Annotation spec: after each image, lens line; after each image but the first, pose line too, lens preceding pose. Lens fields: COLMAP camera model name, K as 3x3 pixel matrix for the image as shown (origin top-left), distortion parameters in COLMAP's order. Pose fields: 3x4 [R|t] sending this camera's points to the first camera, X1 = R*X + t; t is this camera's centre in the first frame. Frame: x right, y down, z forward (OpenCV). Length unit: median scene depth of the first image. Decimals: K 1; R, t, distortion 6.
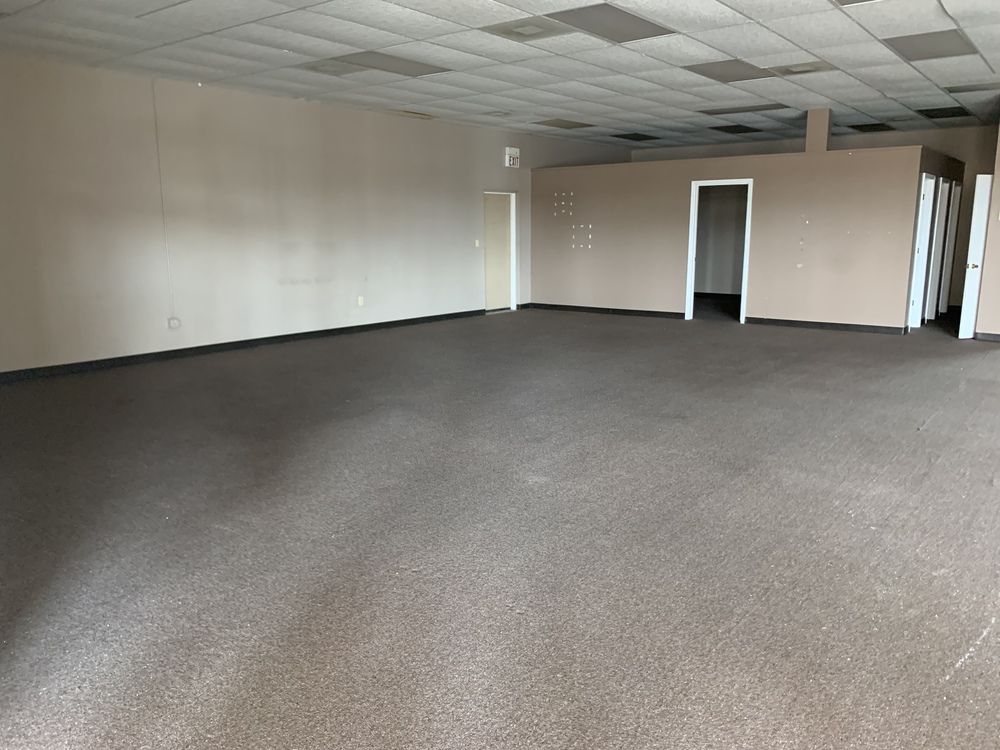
lens RADIAL K [[772.6, 0, 500.0], [0, 772.6, 375.0], [0, 0, 1]] dist [-0.006336, -0.007001]
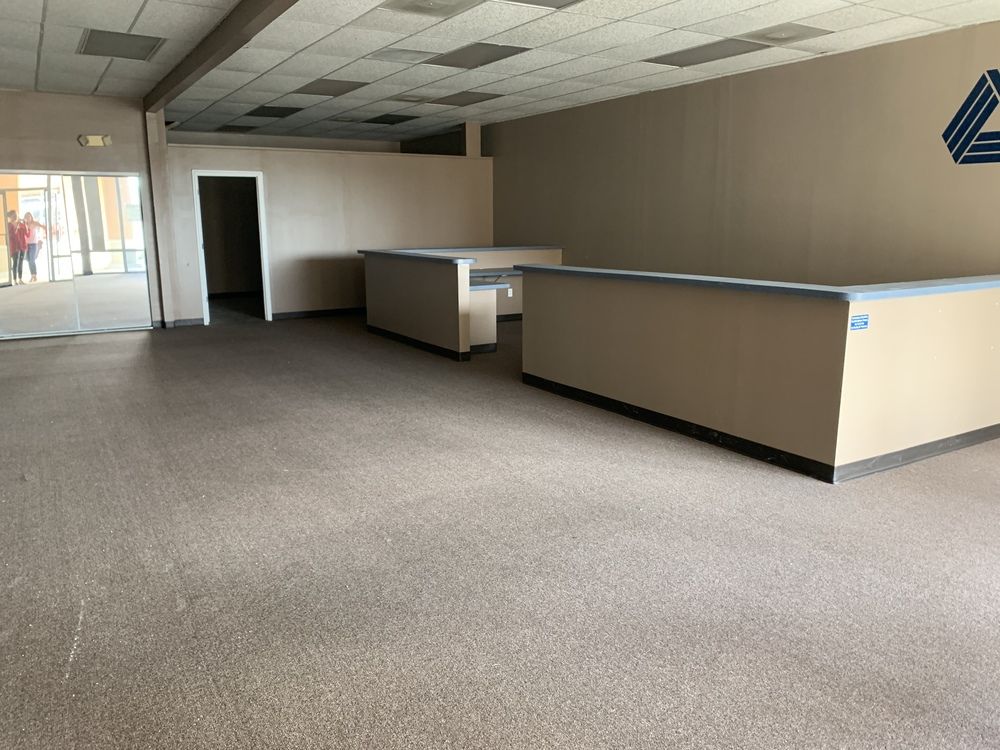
lens RADIAL K [[772.2, 0, 500.0], [0, 772.2, 375.0], [0, 0, 1]] dist [0.036648, -0.001150]
pose [[0.357112, -0.183361, 0.915888, -0.470320], [0.180669, 0.975585, 0.124868, -0.065421], [-0.916422, 0.120881, 0.381520, 0.347815]]
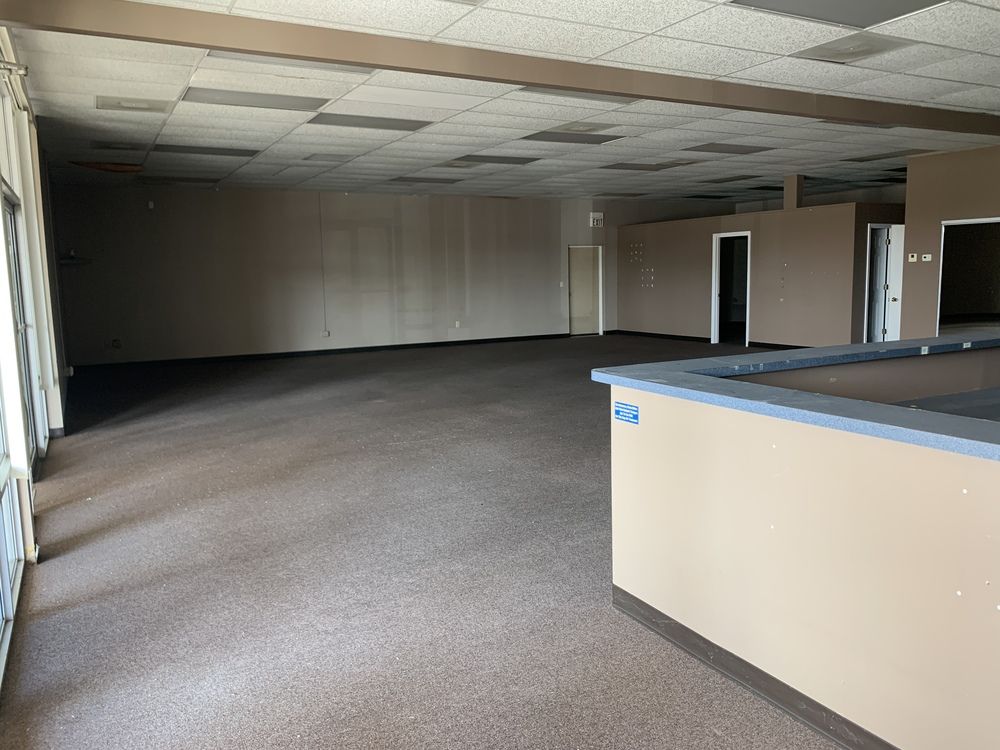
lens RADIAL K [[772.6, 0, 500.0], [0, 772.6, 375.0], [0, 0, 1]] dist [-0.006336, -0.007001]
pose [[0.913631, 0.036603, -0.404894, 0.433163], [-0.056610, 0.997690, -0.037545, 0.045626], [0.402585, 0.057224, 0.913592, -0.274971]]
